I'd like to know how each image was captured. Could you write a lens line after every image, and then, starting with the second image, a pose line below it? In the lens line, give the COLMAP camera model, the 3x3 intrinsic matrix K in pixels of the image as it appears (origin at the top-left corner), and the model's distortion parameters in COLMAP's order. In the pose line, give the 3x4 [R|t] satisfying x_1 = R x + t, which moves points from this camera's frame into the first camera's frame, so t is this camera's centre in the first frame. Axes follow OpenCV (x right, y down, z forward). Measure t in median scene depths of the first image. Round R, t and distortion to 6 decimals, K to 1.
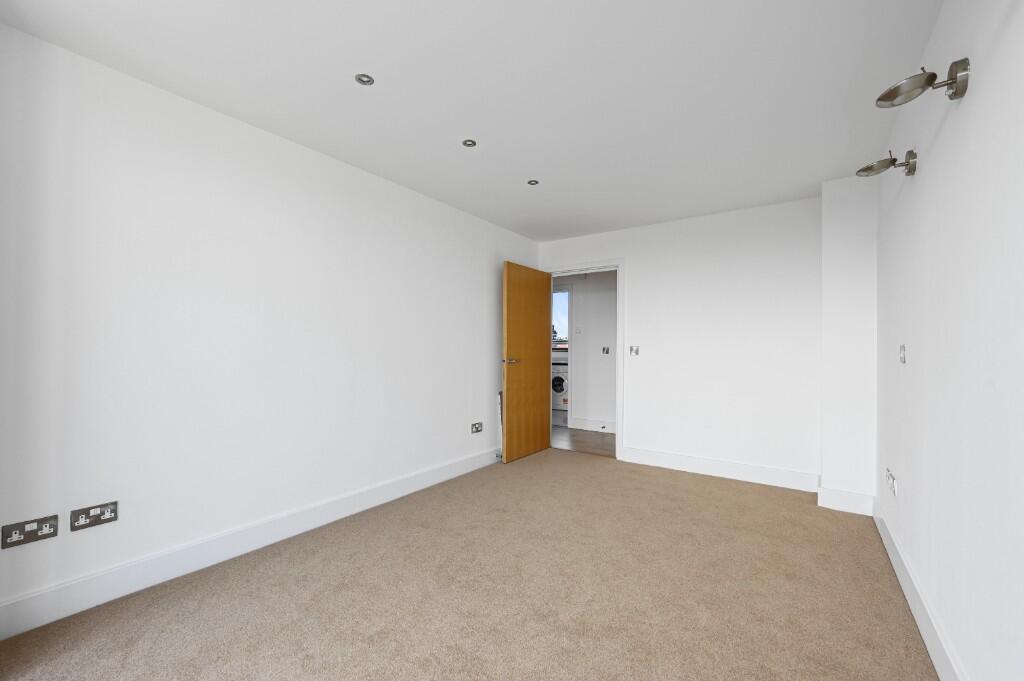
lens RADIAL K [[419.3, 0, 515.6], [0, 419.3, 343.2], [0, 0, 1]] dist [-0.002745, -0.000400]
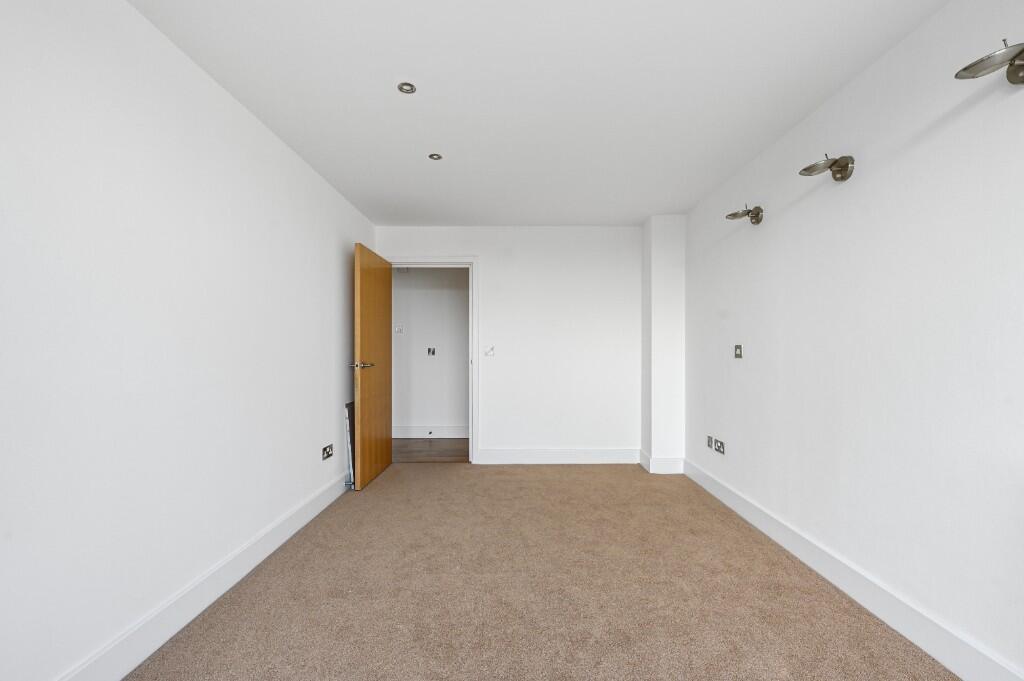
lens RADIAL K [[427.3, 0, 512.1], [0, 427.3, 348.7], [0, 0, 1]] dist [-0.011422, -0.000152]
pose [[0.810339, -0.005792, 0.585933, -0.269439], [-0.001337, 0.999930, 0.011733, 0.000038], [-0.585960, -0.010291, 0.810274, 0.154384]]
